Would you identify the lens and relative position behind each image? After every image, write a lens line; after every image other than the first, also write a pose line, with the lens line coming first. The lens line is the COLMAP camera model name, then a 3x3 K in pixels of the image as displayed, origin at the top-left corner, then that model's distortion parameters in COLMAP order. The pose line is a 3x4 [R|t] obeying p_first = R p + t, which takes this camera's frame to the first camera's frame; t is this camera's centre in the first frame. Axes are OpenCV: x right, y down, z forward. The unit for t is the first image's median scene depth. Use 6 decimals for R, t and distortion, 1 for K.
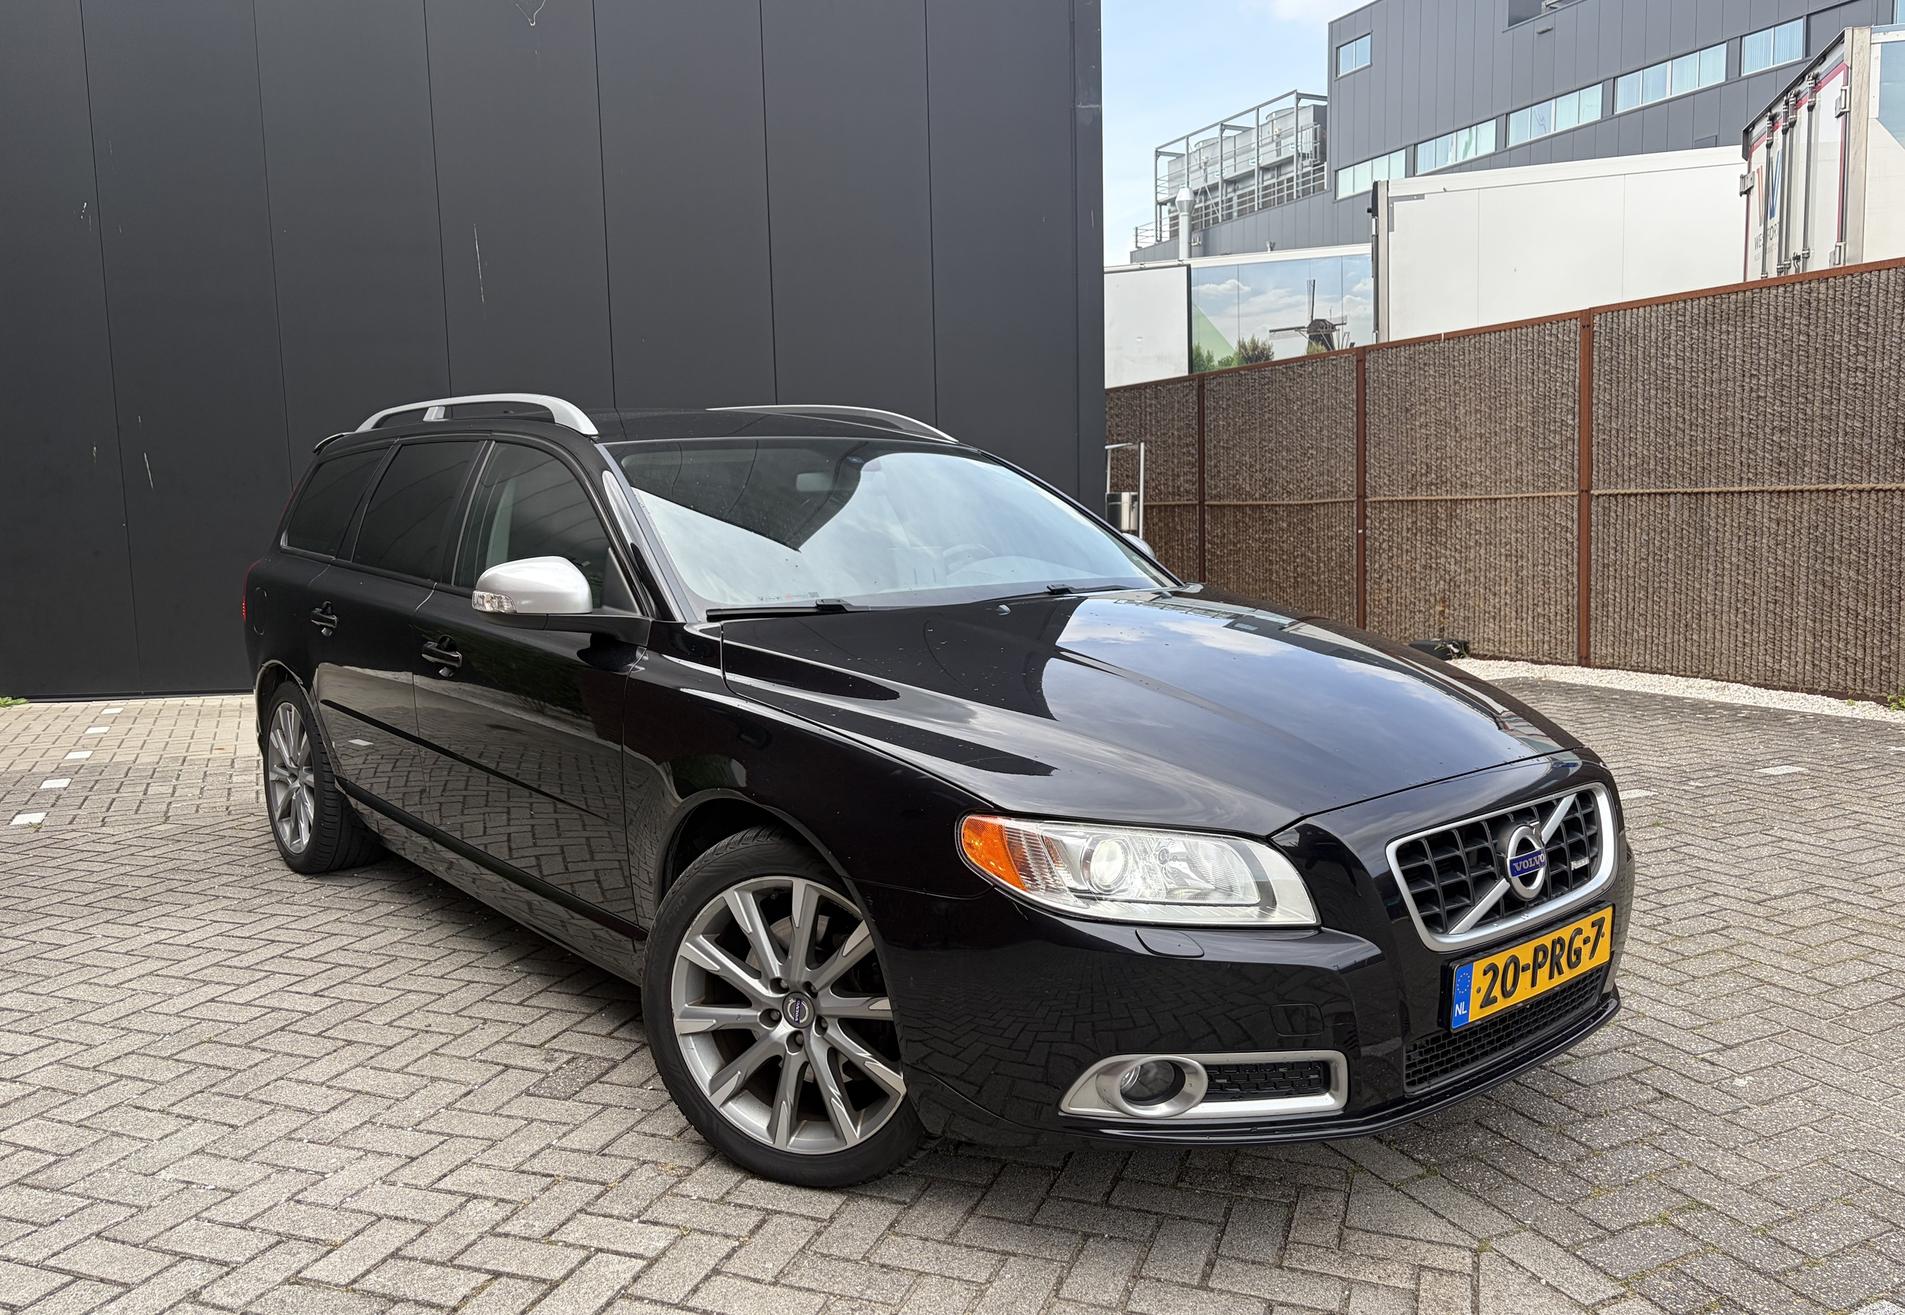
lens RADIAL K [[1476.4, 0, 958.1], [0, 1476.4, 668.1], [0, 0, 1]] dist [0.038575, -0.039591]
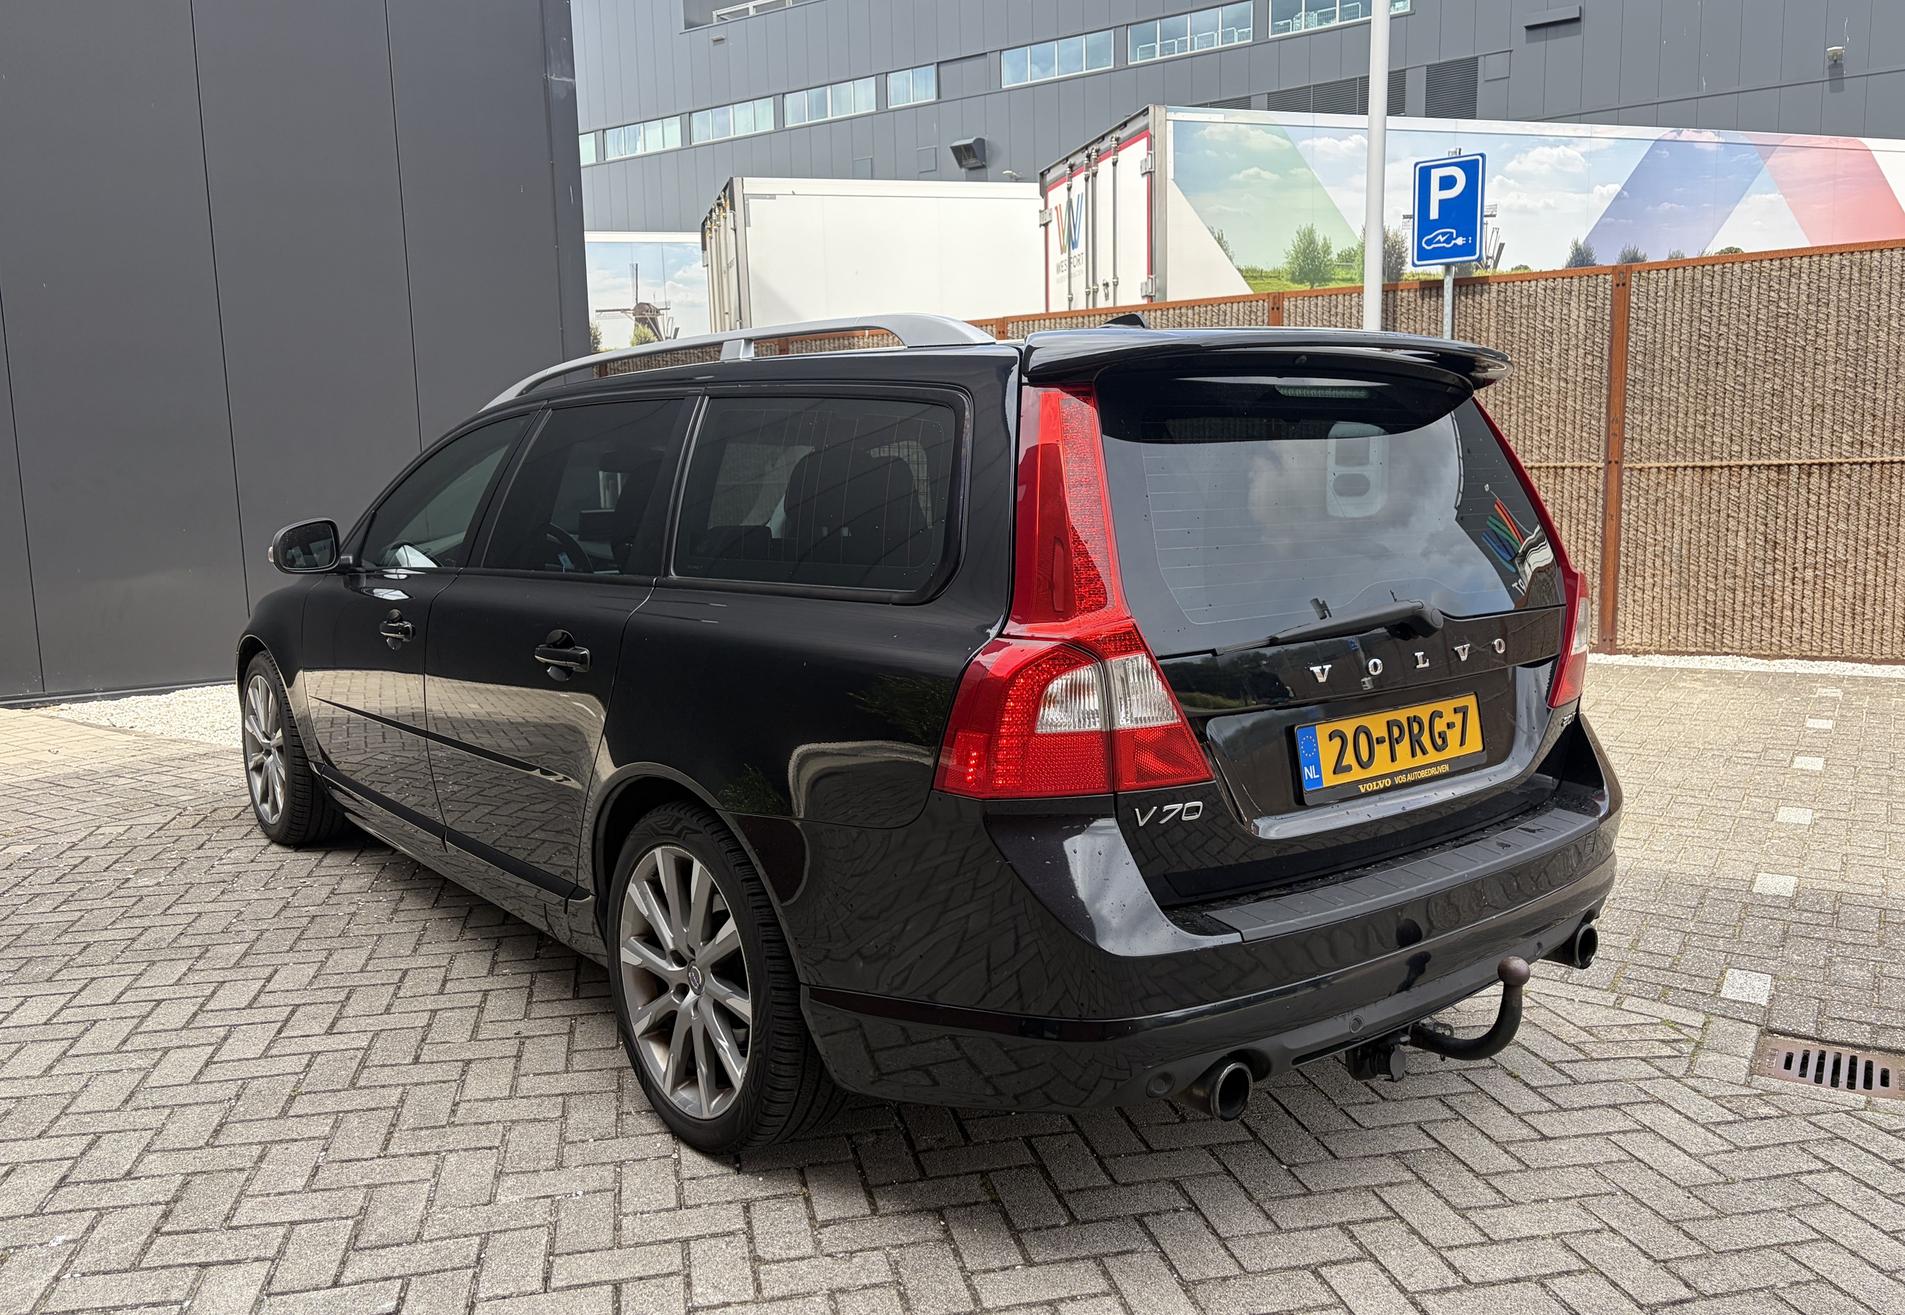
lens RADIAL K [[1476.4, 0, 1003.9], [0, 1476.4, 654.4], [0, 0, 1]] dist [0.038575, -0.039591]
pose [[0.840572, -0.064934, 0.537793, -0.483136], [0.062940, 0.997773, 0.022098, 0.000045], [-0.538030, 0.015274, 0.842787, 0.029558]]
